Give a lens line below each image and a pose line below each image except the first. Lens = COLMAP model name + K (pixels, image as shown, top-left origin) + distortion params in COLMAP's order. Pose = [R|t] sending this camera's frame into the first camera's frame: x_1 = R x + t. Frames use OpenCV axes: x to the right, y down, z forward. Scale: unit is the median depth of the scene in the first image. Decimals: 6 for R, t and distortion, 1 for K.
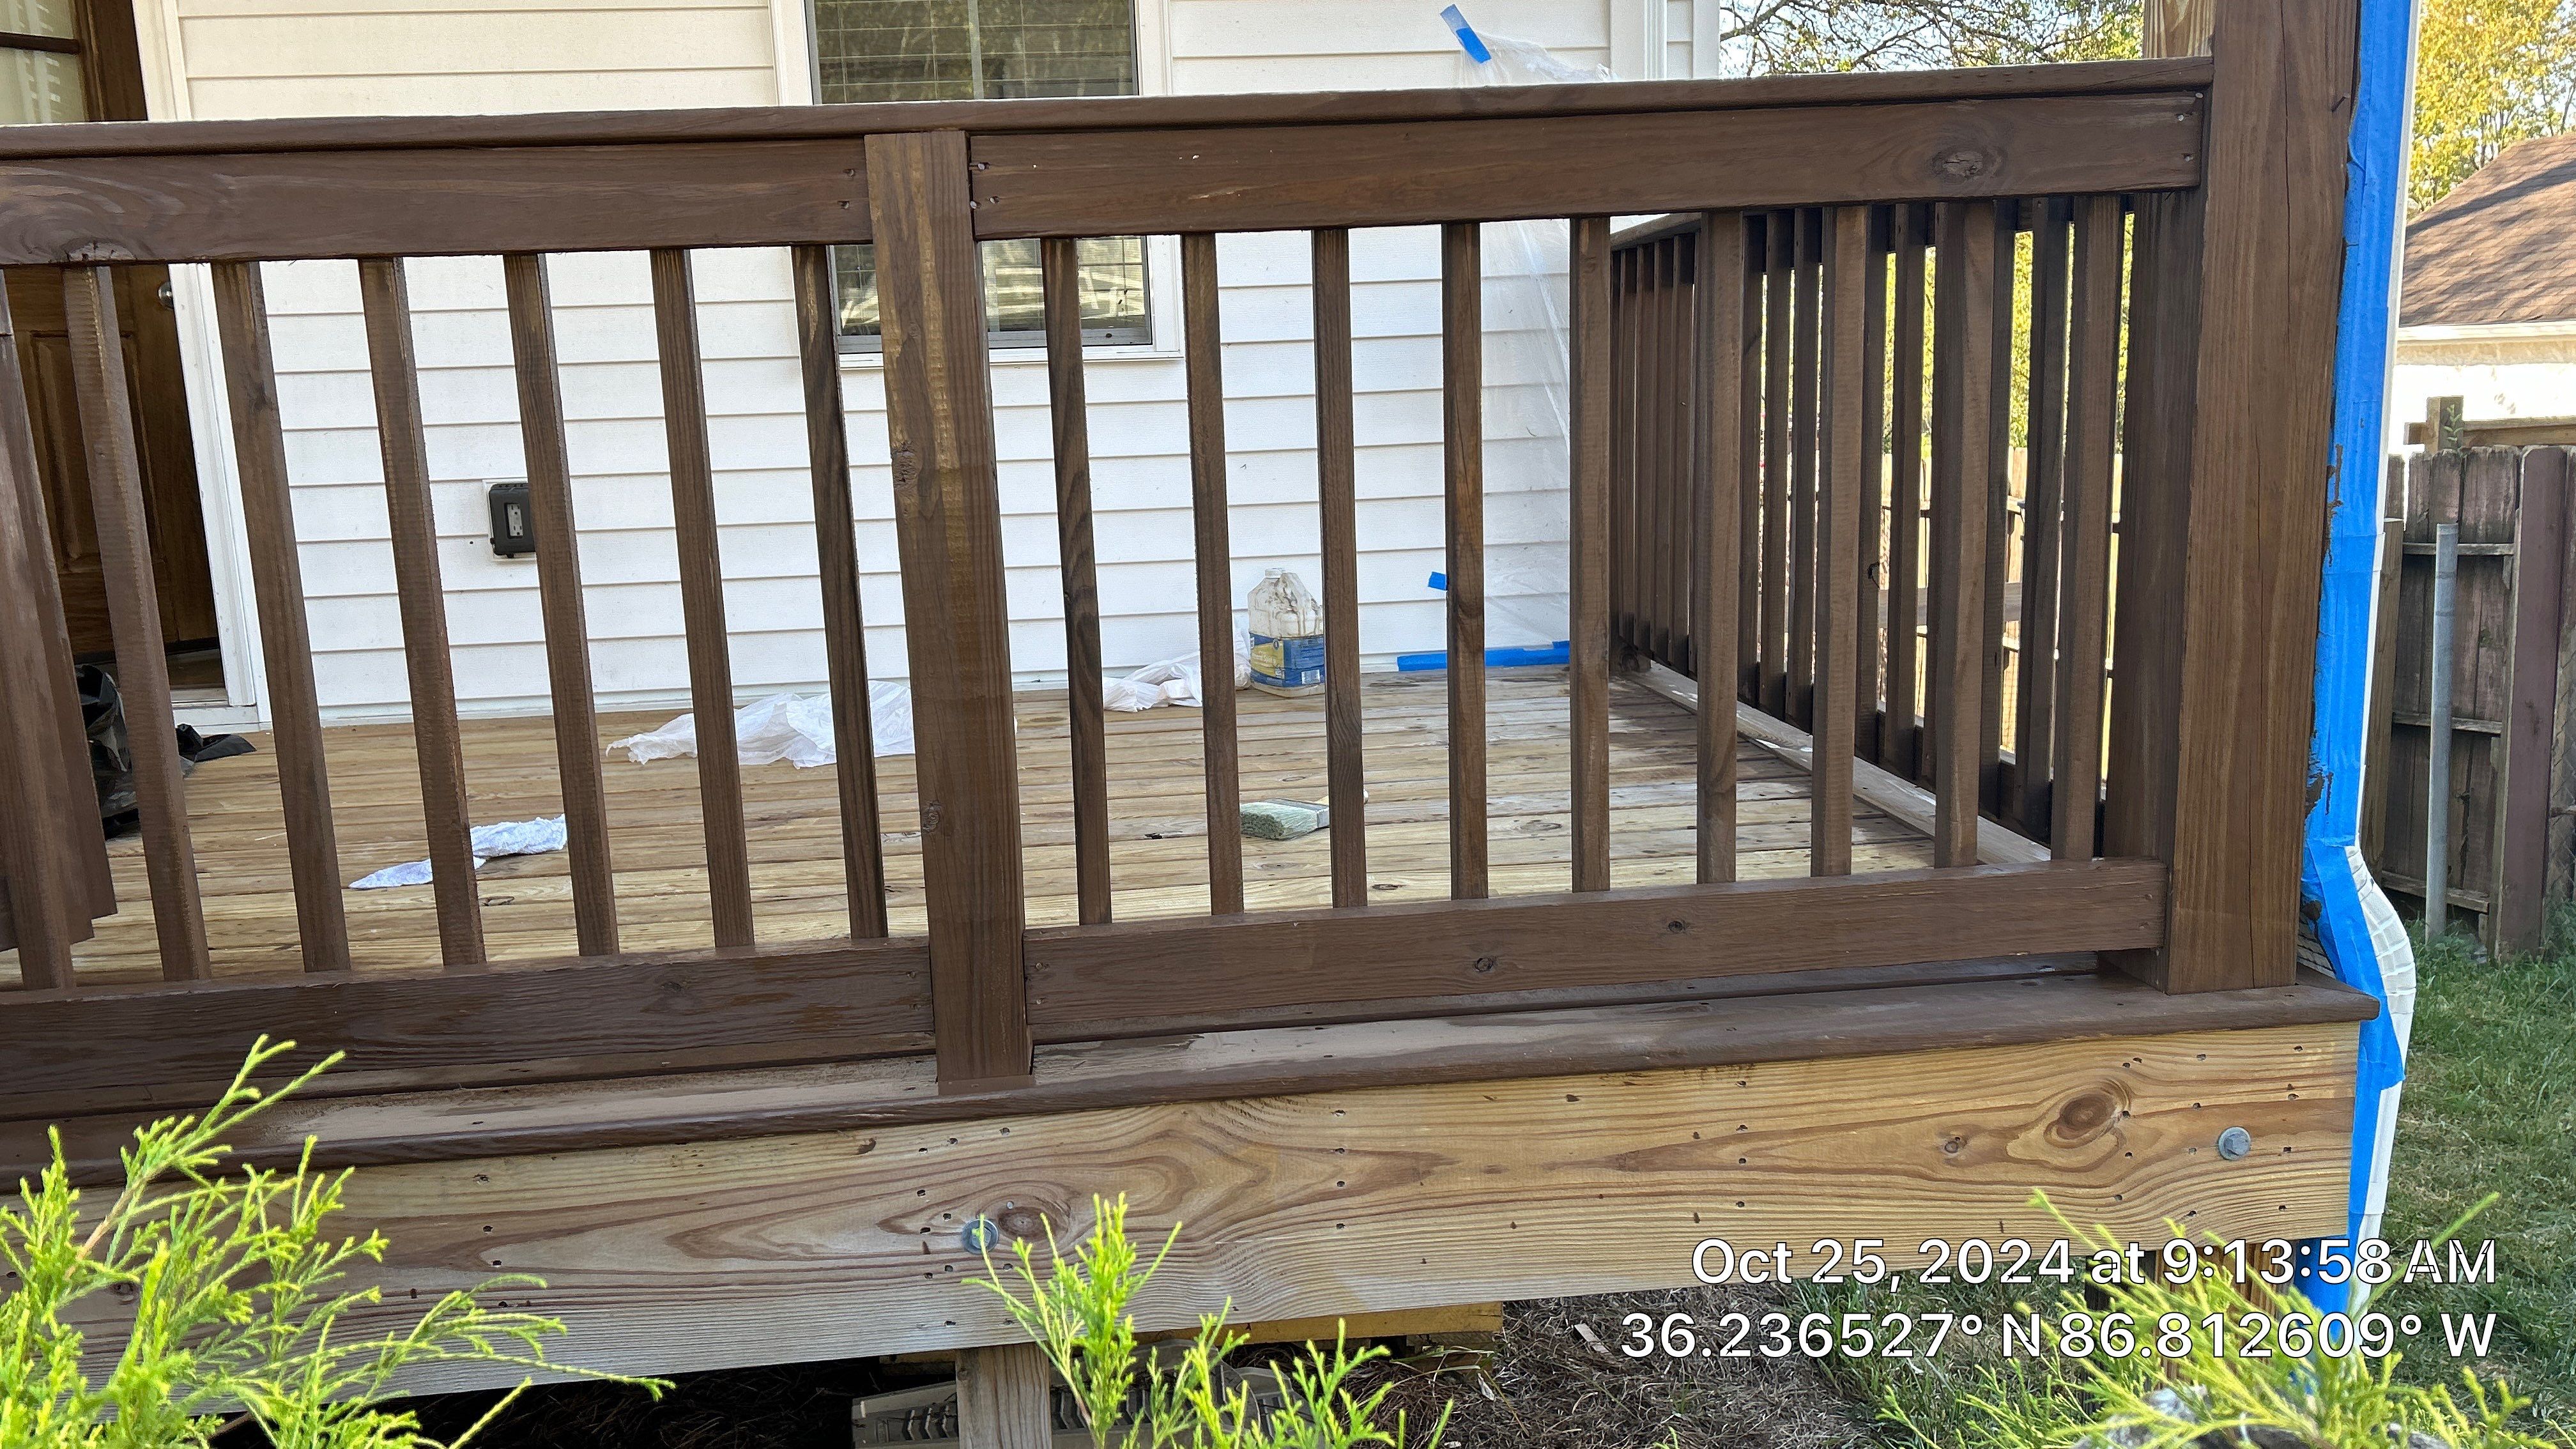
lens RADIAL K [[1919.5, 0, 1288.0], [0, 1919.5, 724.5], [0, 0, 1]] dist [0.001391, -0.003982]
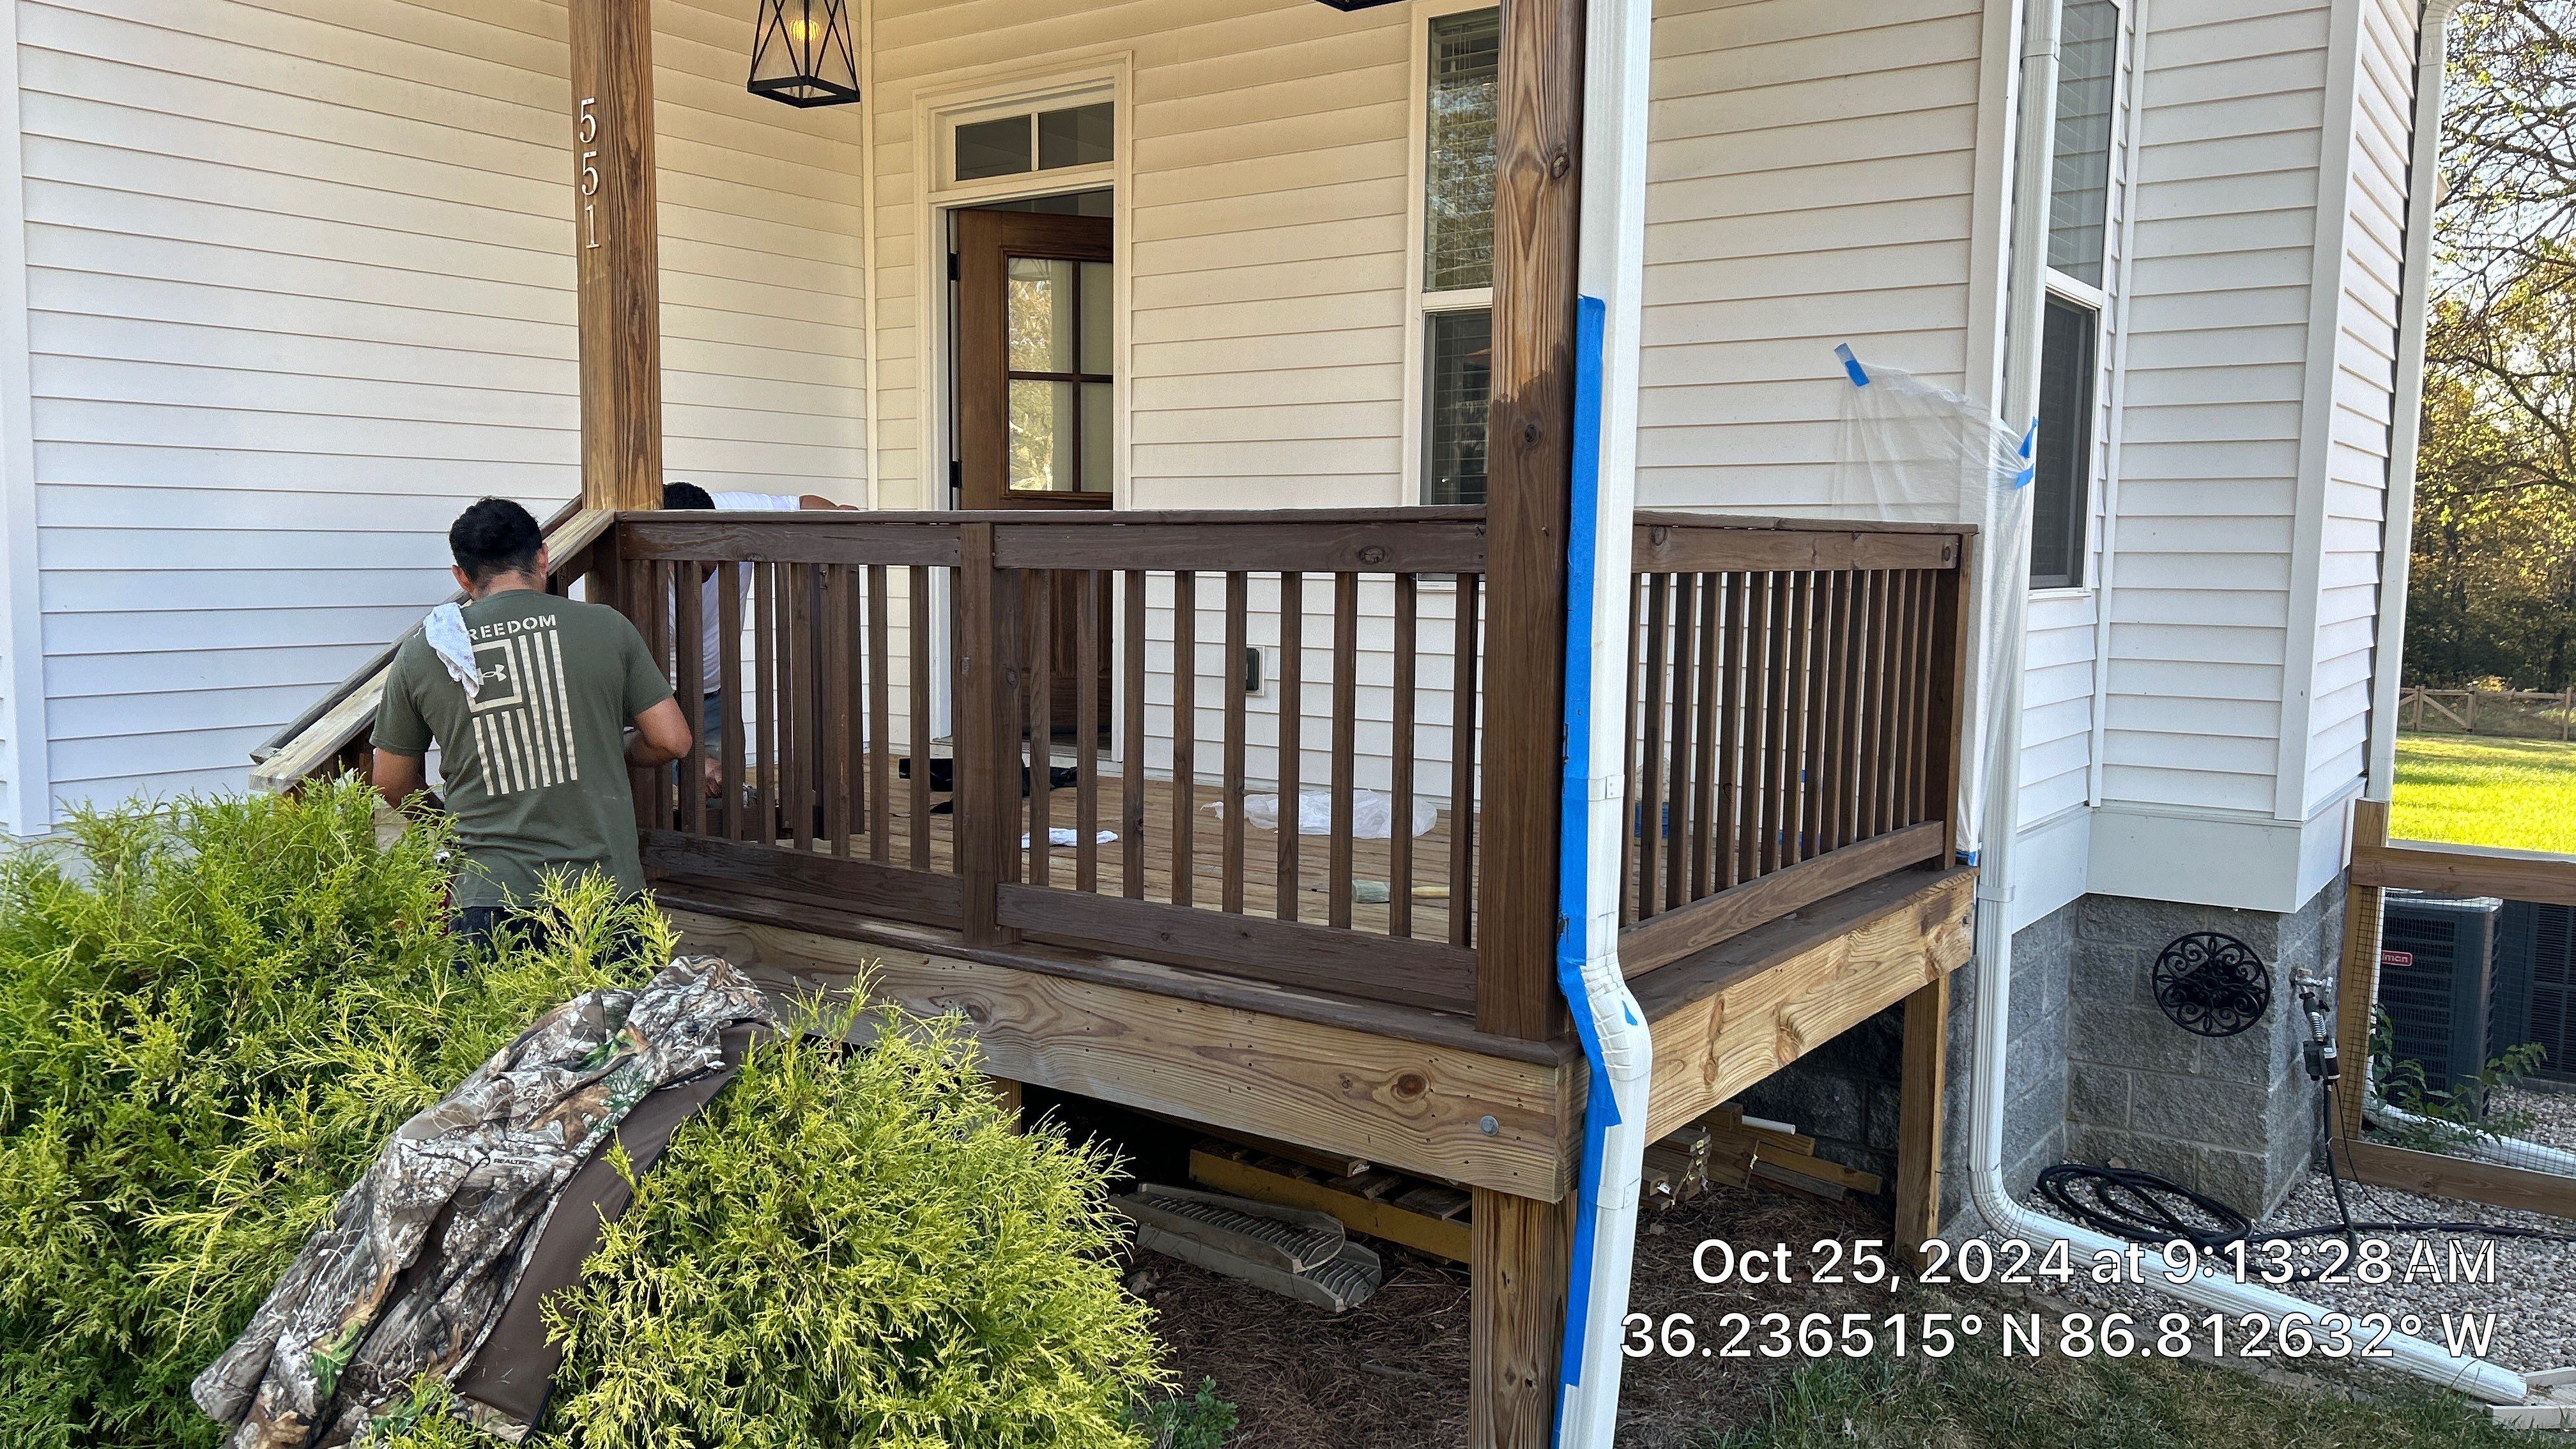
lens RADIAL K [[1932.5, 0, 1288.0], [0, 1932.5, 724.5], [0, 0, 1]] dist [0.031866, -0.004868]
pose [[0.759821, 0.107010, -0.641266, 1.424622], [-0.156496, 0.987463, -0.020648, -0.068654], [0.631016, 0.116044, 0.767041, -0.466885]]
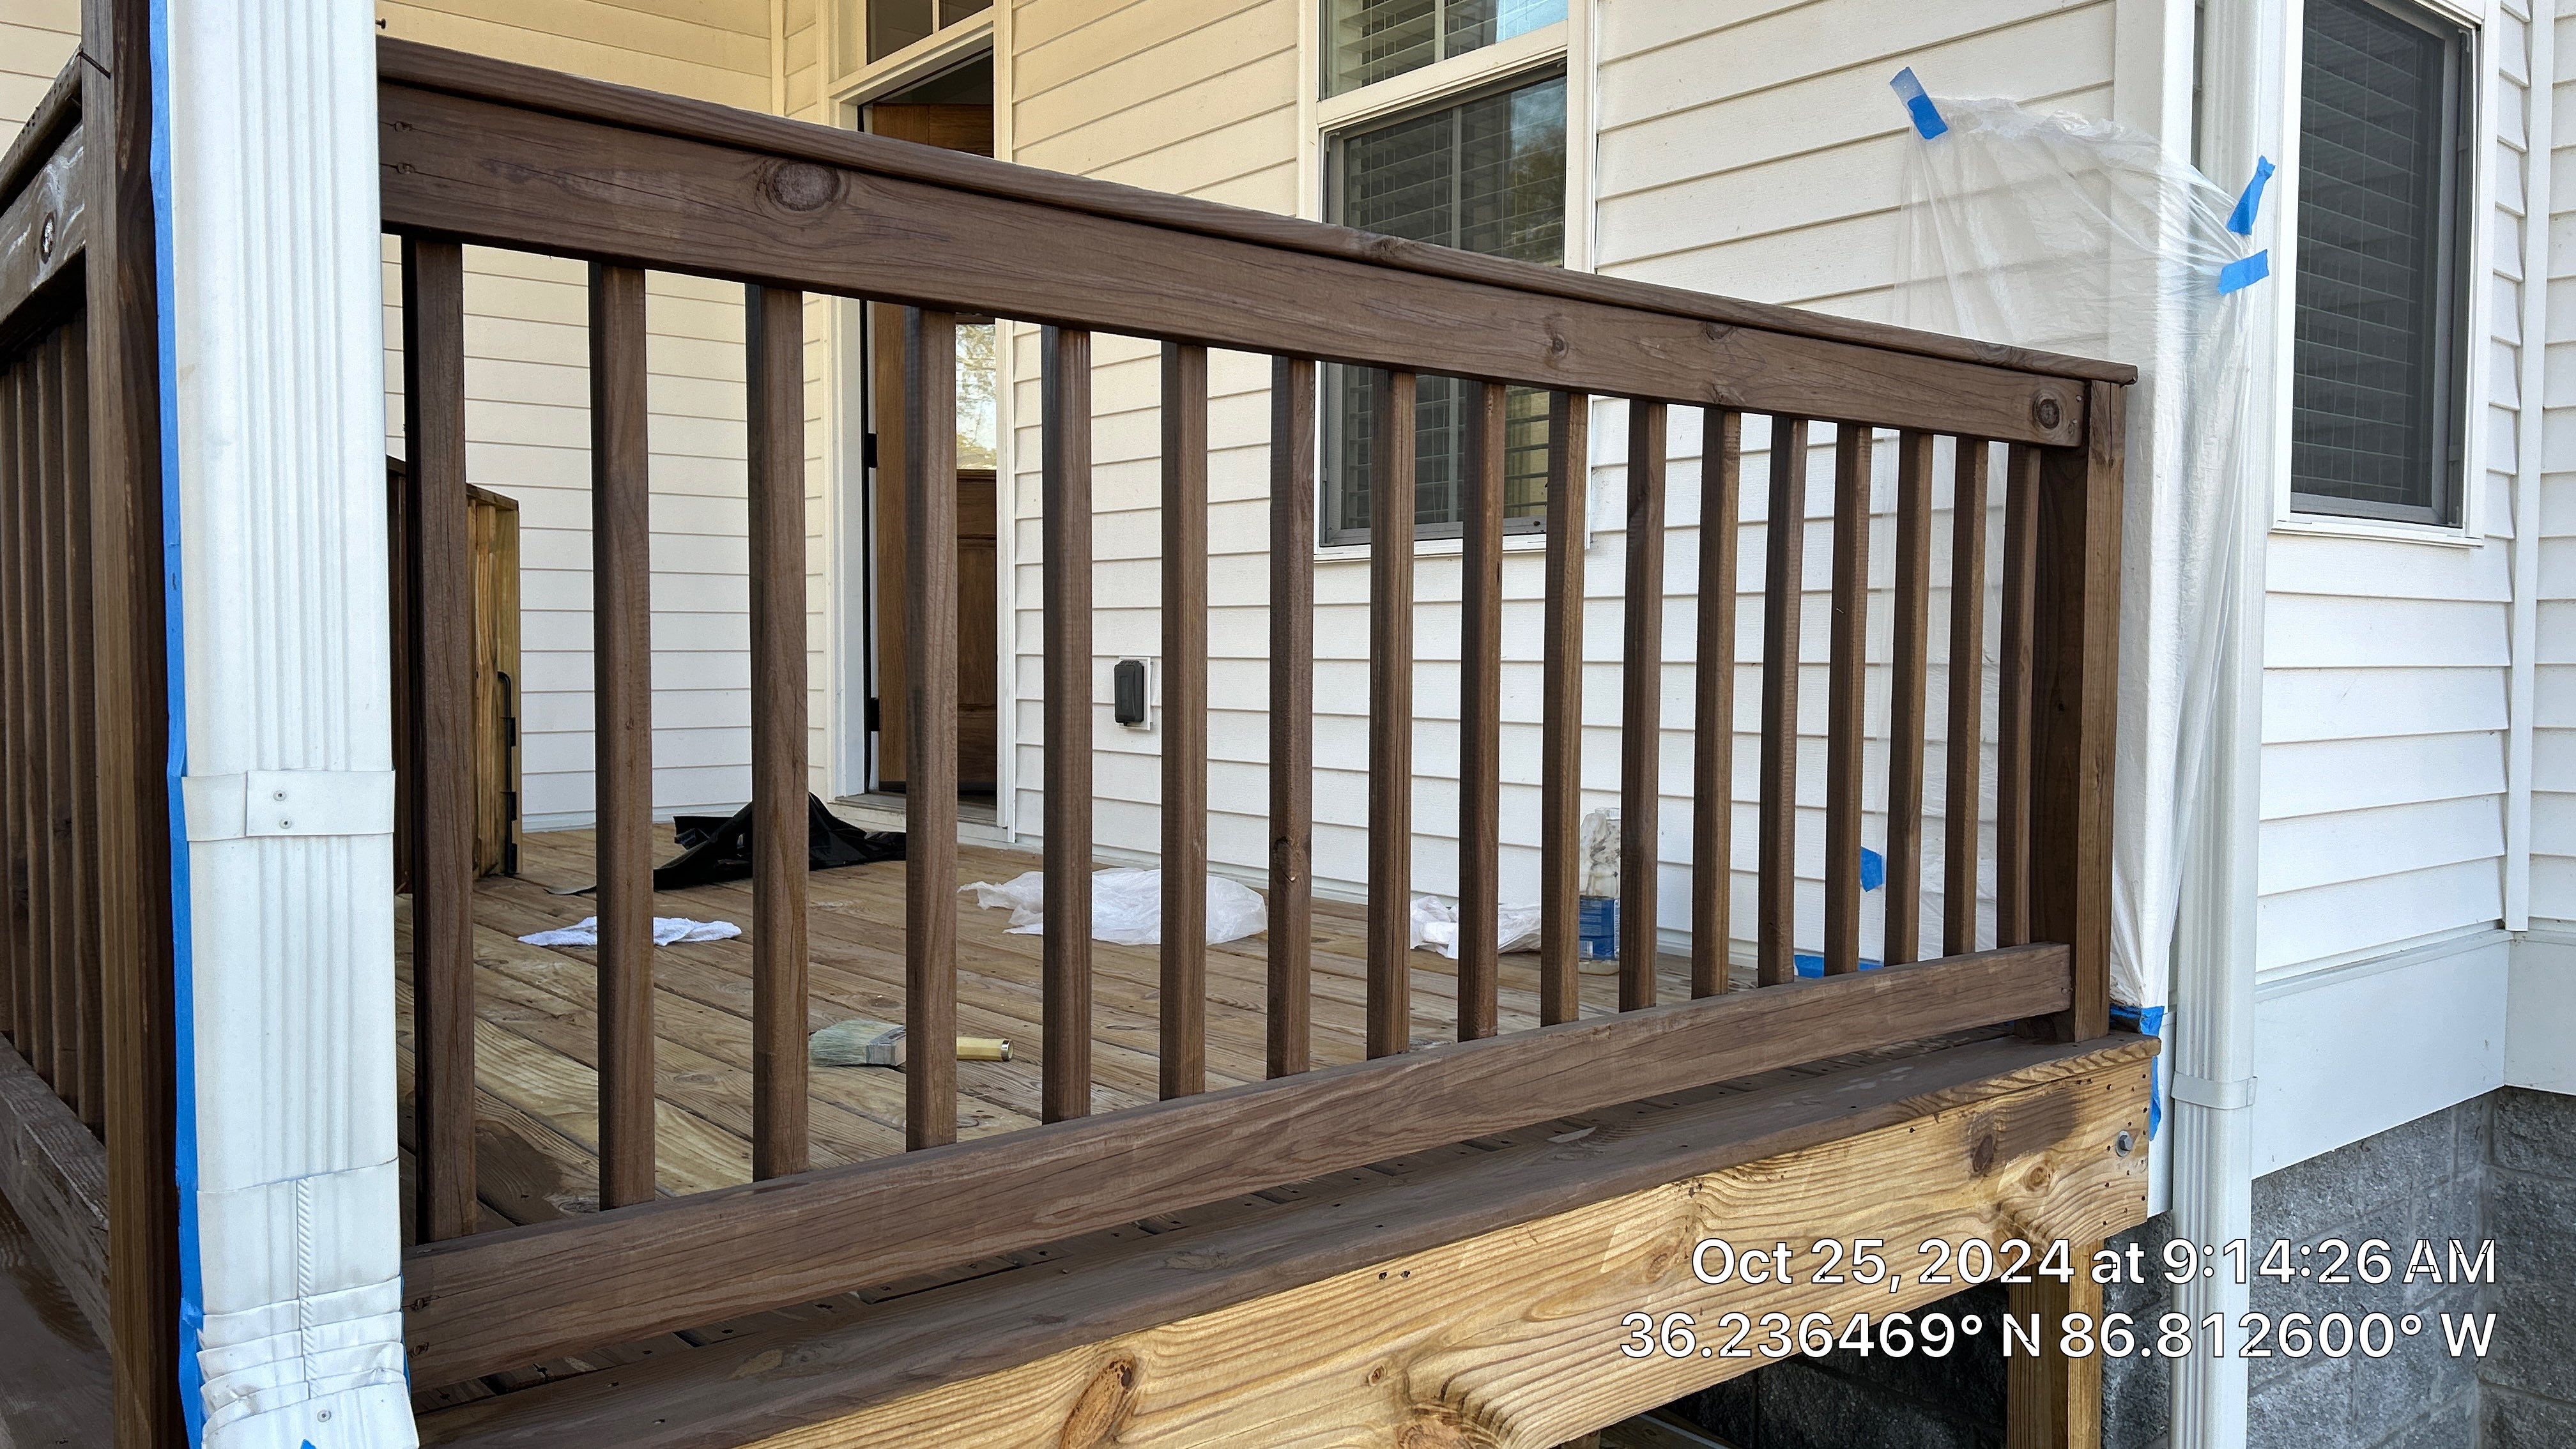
lens RADIAL K [[1932.5, 0, 1288.0], [0, 1932.5, 724.5], [0, 0, 1]] dist [0.031866, -0.004868]
pose [[0.565462, 0.076959, -0.821176, 1.211299], [-0.172110, 0.984728, -0.026229, -0.156996], [0.806617, 0.156164, 0.570071, 0.926935]]
